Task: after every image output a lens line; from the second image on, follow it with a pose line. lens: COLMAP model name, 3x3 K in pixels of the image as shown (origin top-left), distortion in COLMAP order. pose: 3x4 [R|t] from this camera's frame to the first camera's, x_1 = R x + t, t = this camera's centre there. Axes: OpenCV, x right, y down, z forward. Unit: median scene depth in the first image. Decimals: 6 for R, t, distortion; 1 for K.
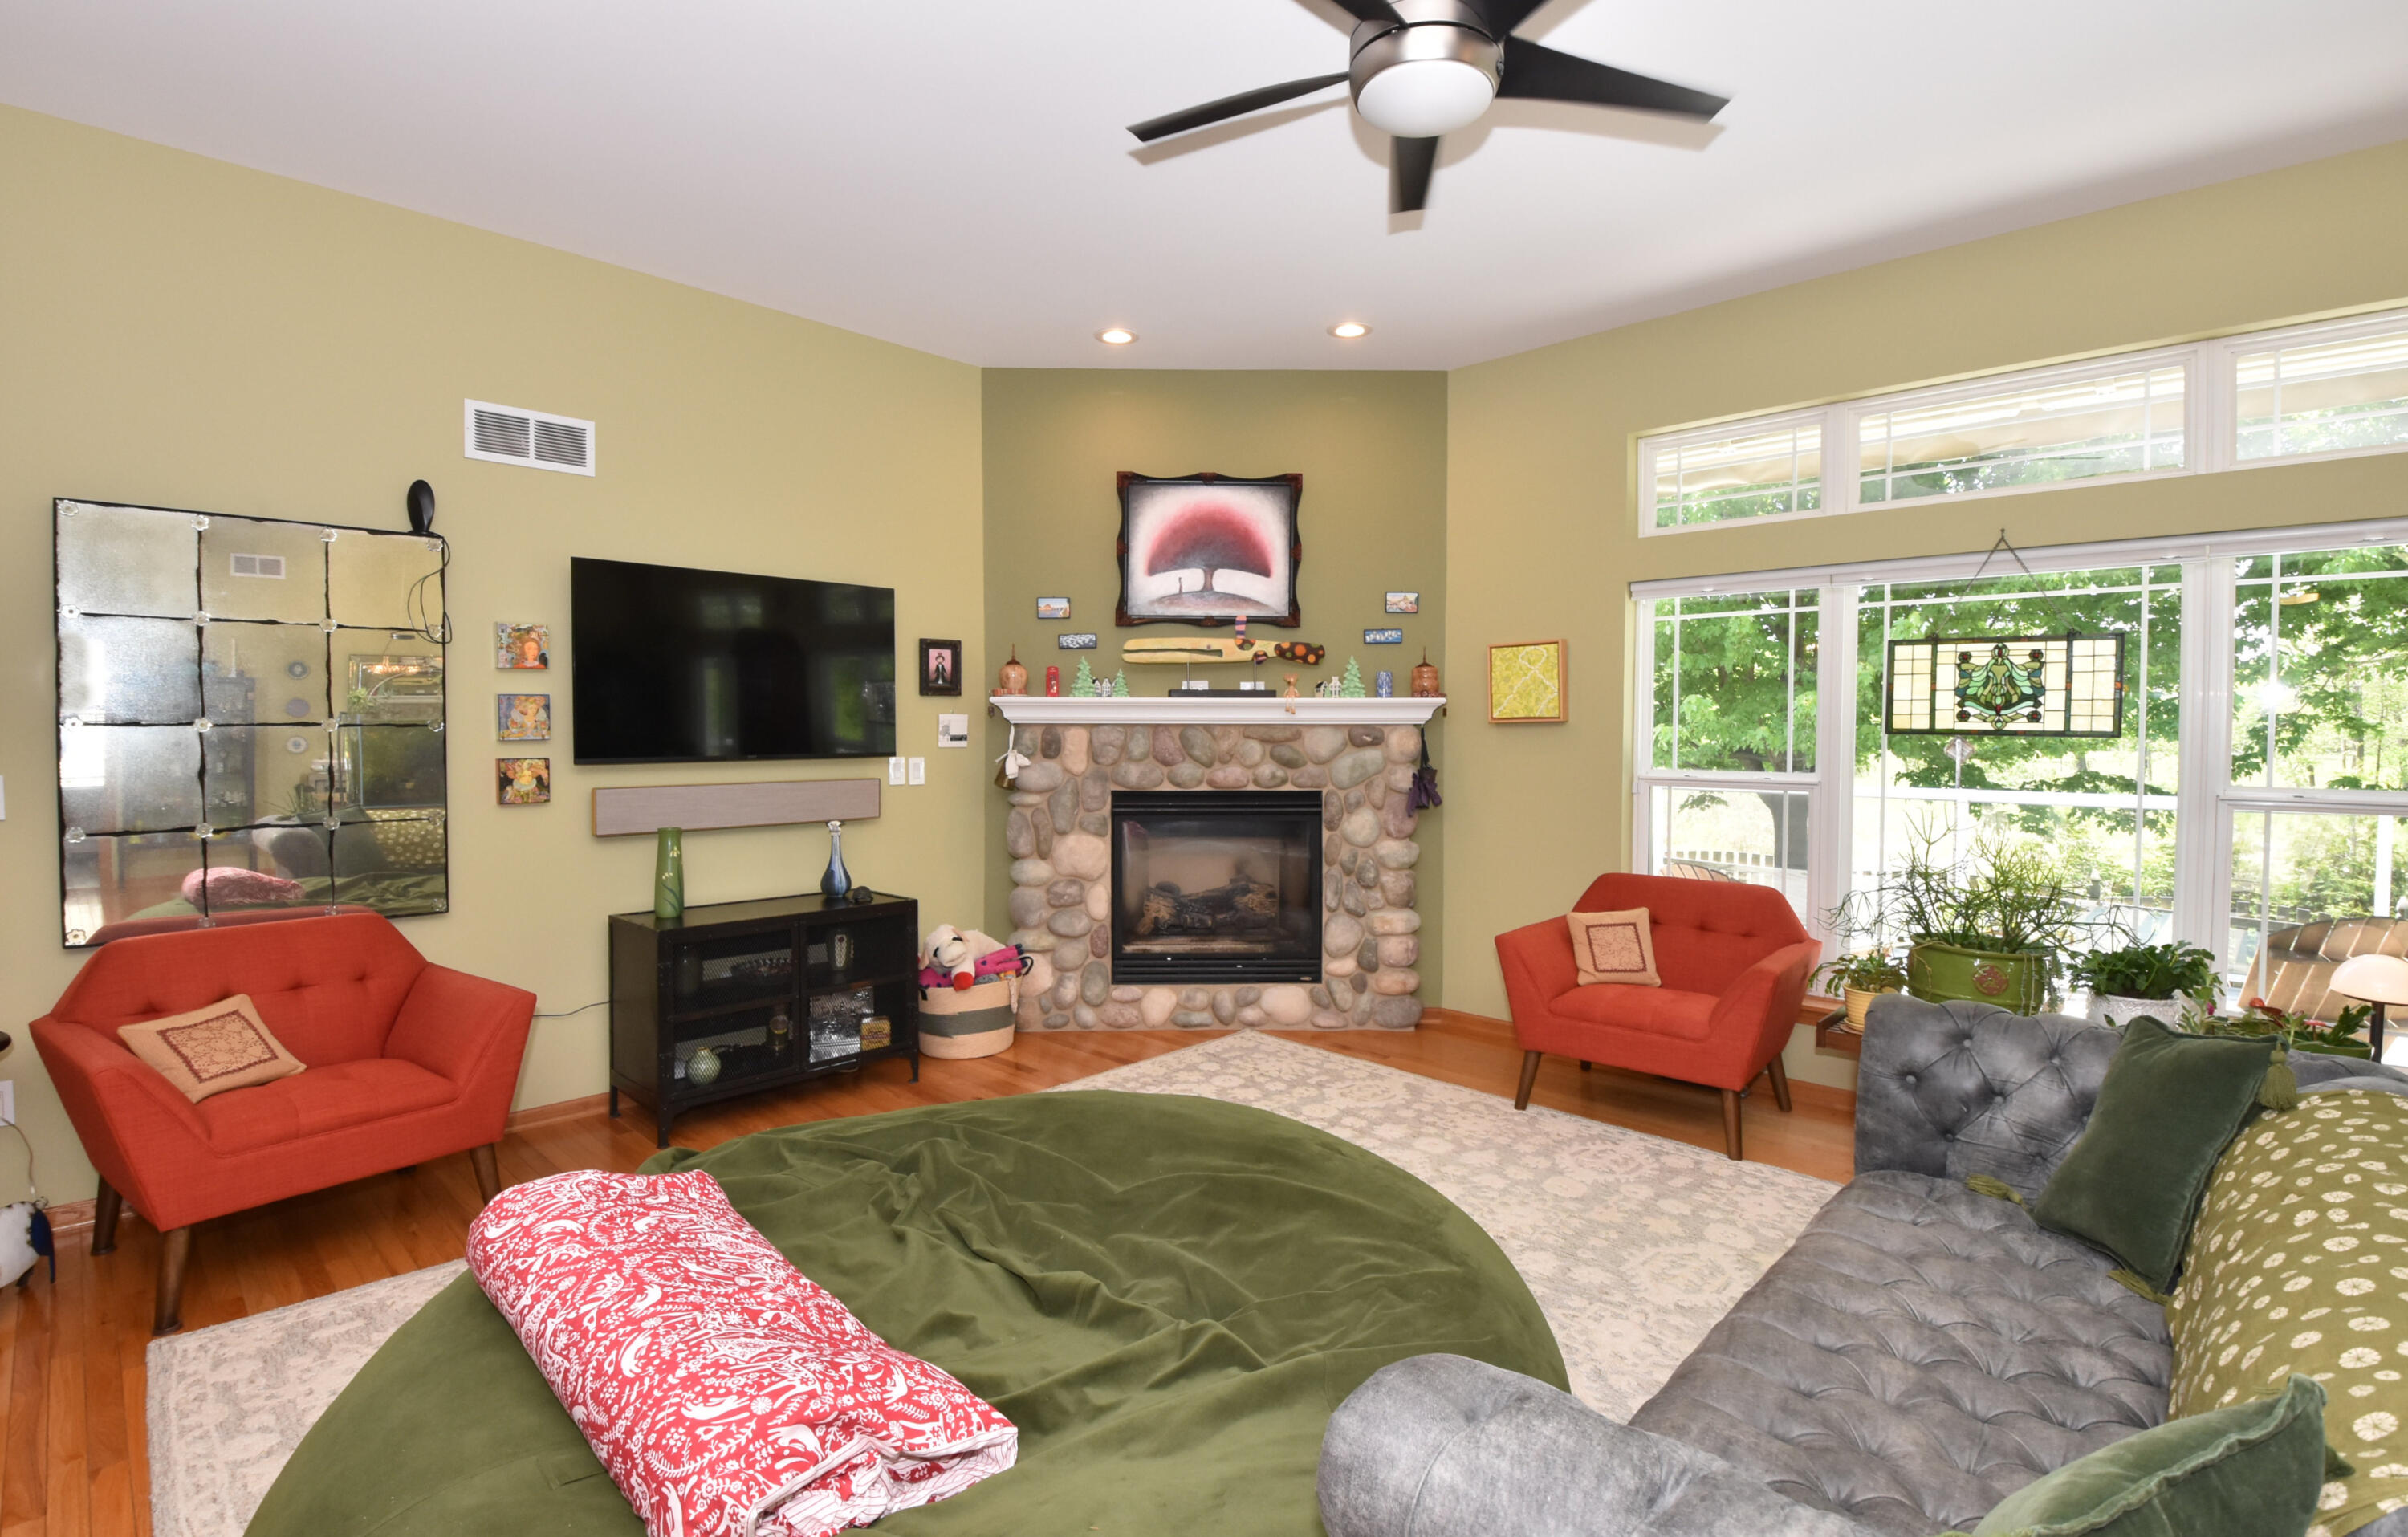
lens RADIAL K [[1103.3, 0, 1208.3], [0, 1103.3, 761.8], [0, 0, 1]] dist [0.020527, -0.000221]
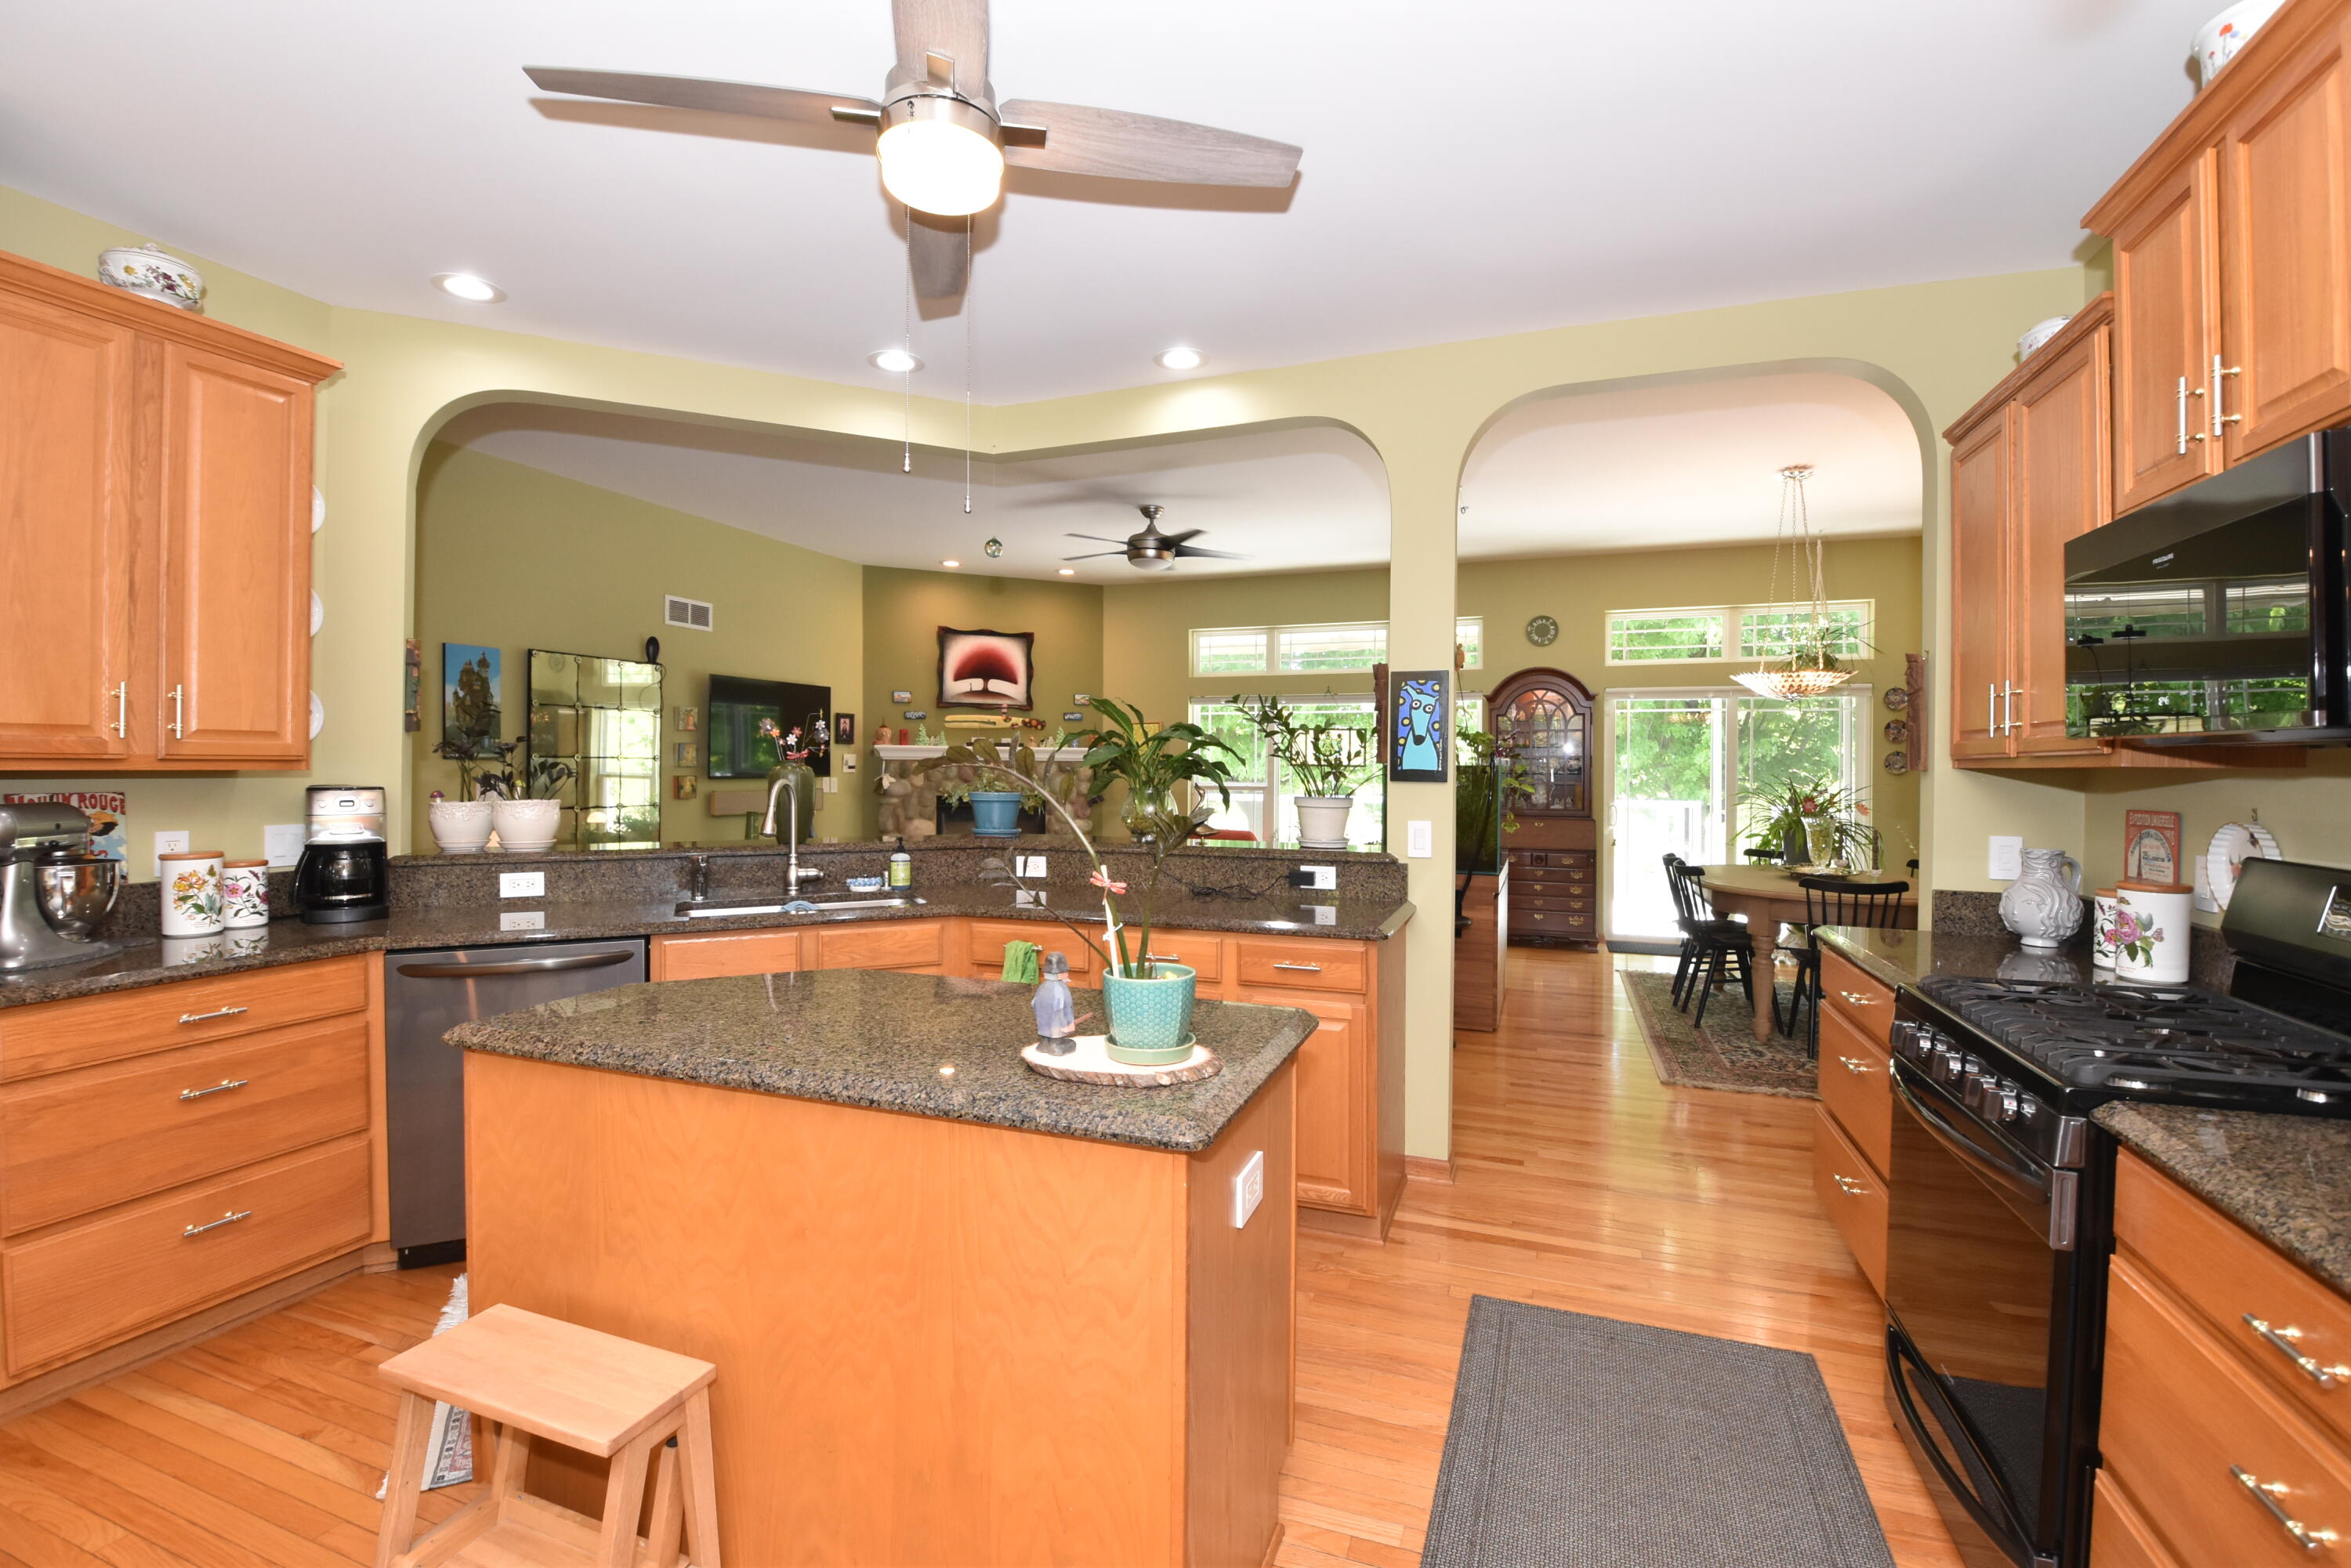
lens RADIAL K [[1046.6, 0, 1177.6], [0, 1046.6, 774.9], [0, 0, 1]] dist [0.020338, -0.032374]
pose [[0.916314, -0.000104, 0.400461, -0.425065], [0.009898, 0.999700, -0.022390, 0.034248], [-0.400338, 0.024480, 0.916040, -0.787445]]
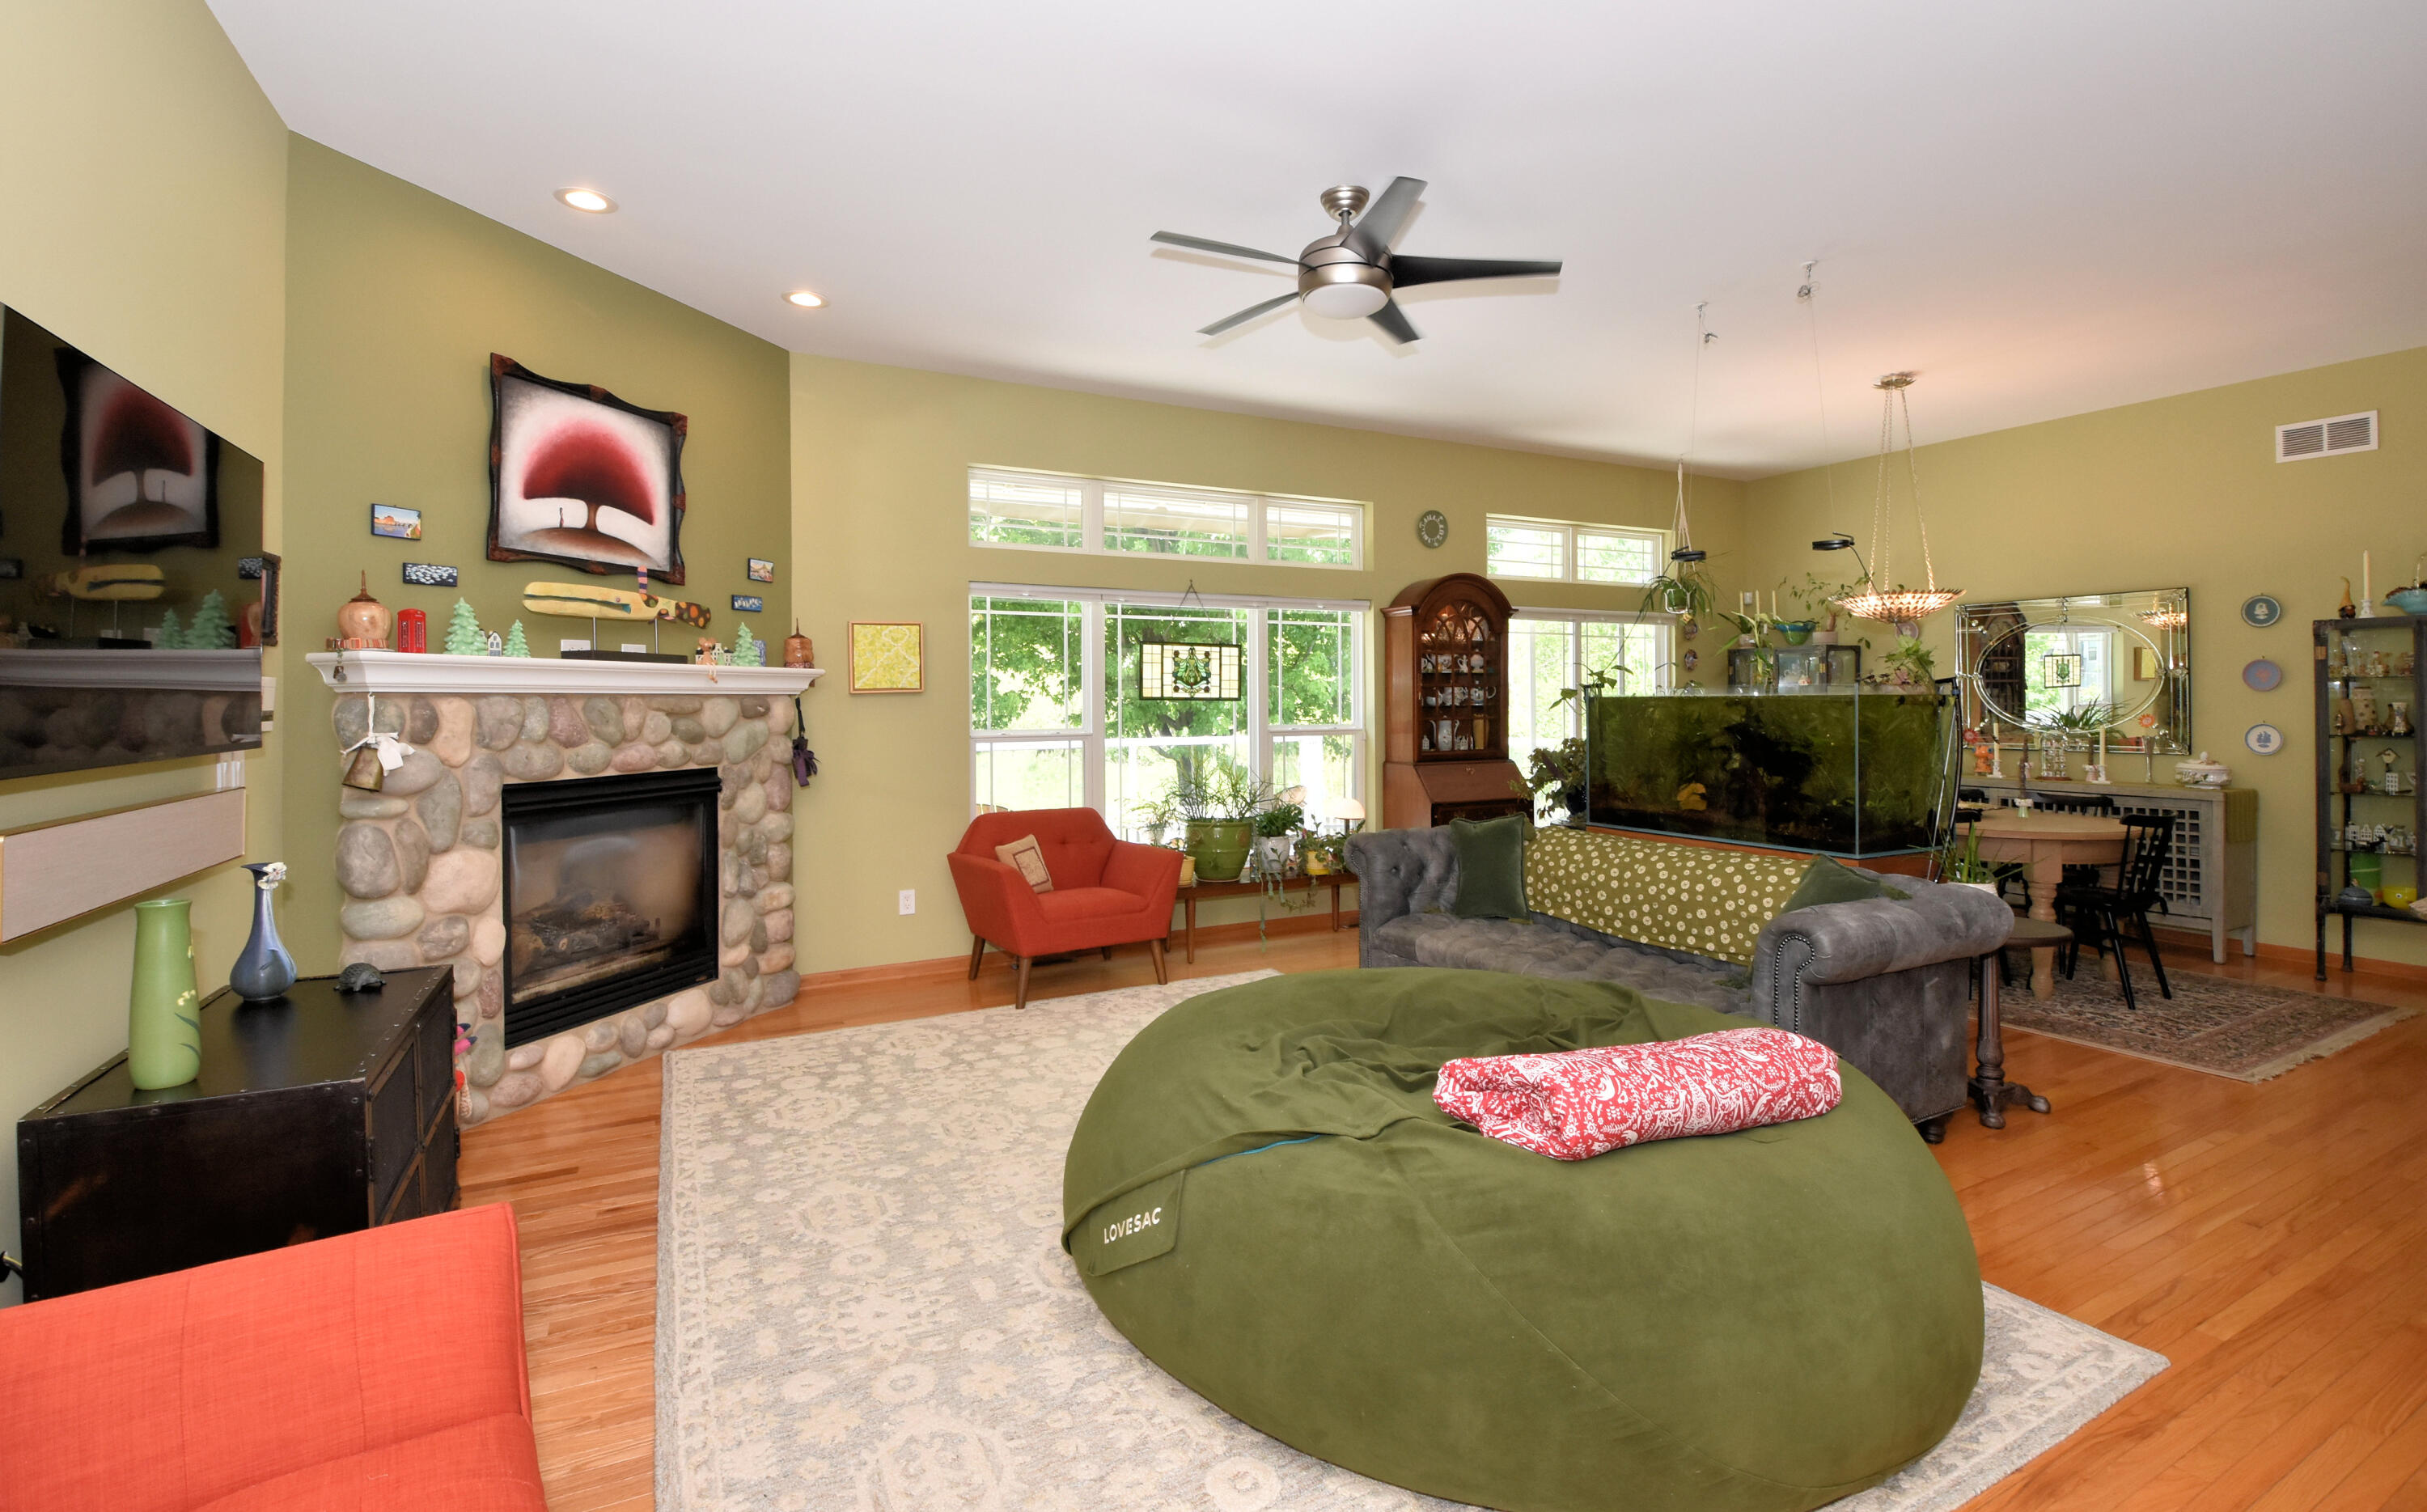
lens RADIAL K [[1065.5, 0, 1212.4], [0, 1065.5, 704.3], [0, 0, 1]] dist [0.001330, -0.016946]
pose [[0.319699, -0.005777, 0.947502, -0.604730], [0.039052, 0.999212, -0.007084, -0.003596], [-0.946714, 0.039266, 0.319673, 0.328844]]
